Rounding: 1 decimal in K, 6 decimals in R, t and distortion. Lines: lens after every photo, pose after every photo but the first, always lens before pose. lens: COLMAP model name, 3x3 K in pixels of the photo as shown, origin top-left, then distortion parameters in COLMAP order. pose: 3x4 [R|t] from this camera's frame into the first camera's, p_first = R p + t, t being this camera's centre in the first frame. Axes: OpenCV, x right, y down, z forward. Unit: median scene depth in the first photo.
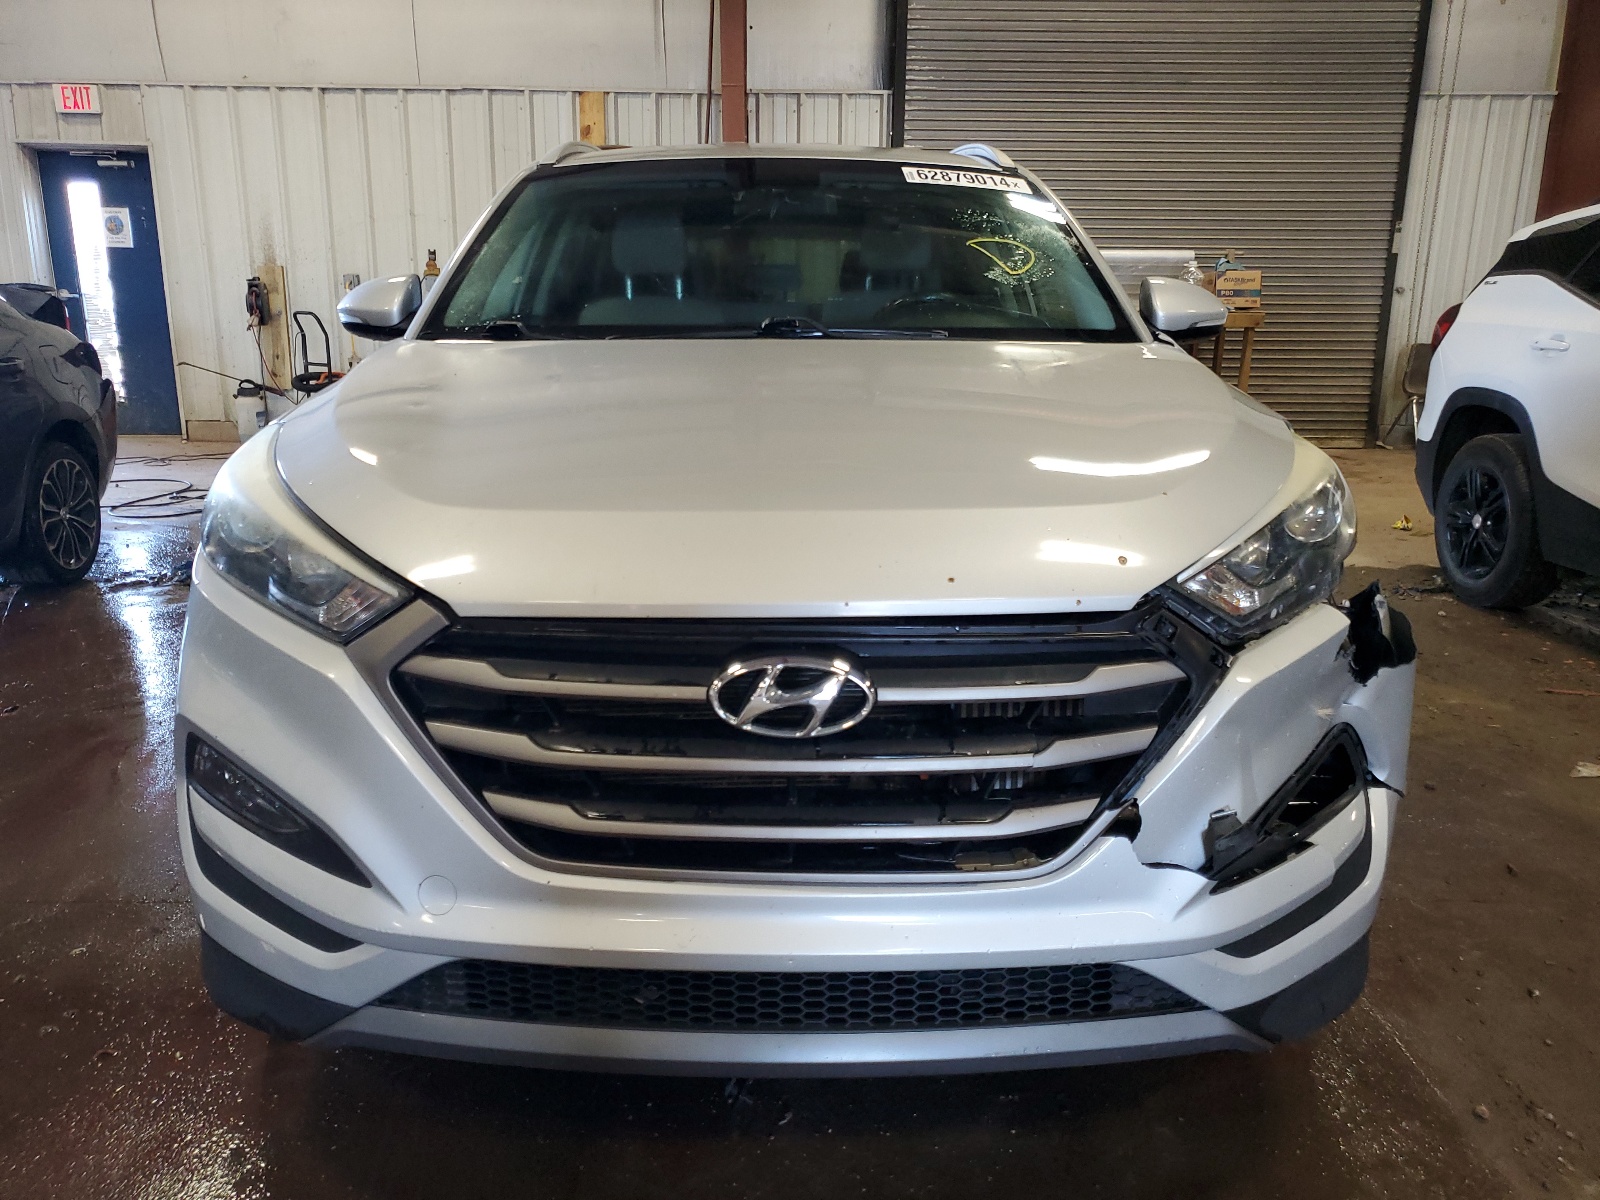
lens RADIAL K [[1263.8, 0, 800.0], [0, 1263.8, 600.0], [0, 0, 1]] dist [0.015305, 0.007744]
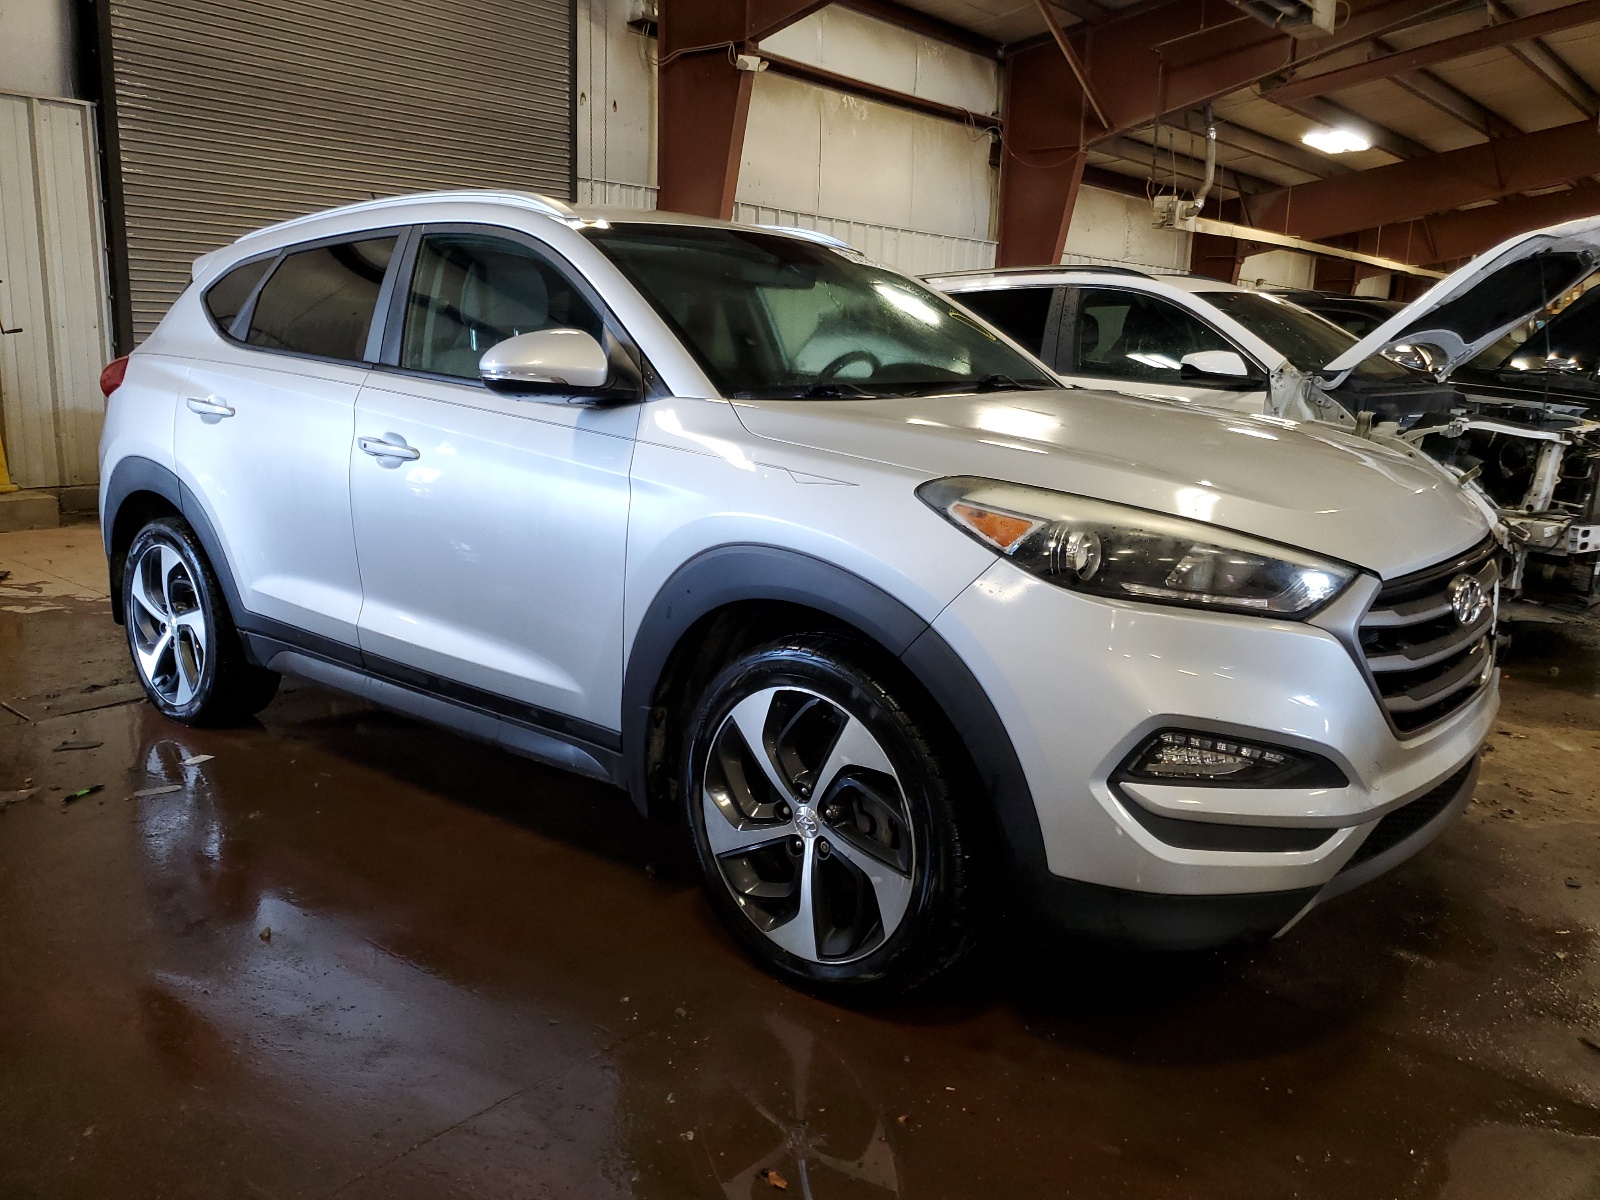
lens RADIAL K [[1263.8, 0, 800.0], [0, 1263.8, 600.0], [0, 0, 1]] dist [0.015305, 0.007744]
pose [[0.663885, -0.141838, 0.734260, -0.800751], [0.162260, 0.985779, 0.043716, -0.062641], [-0.730019, 0.090119, 0.677459, 0.213153]]
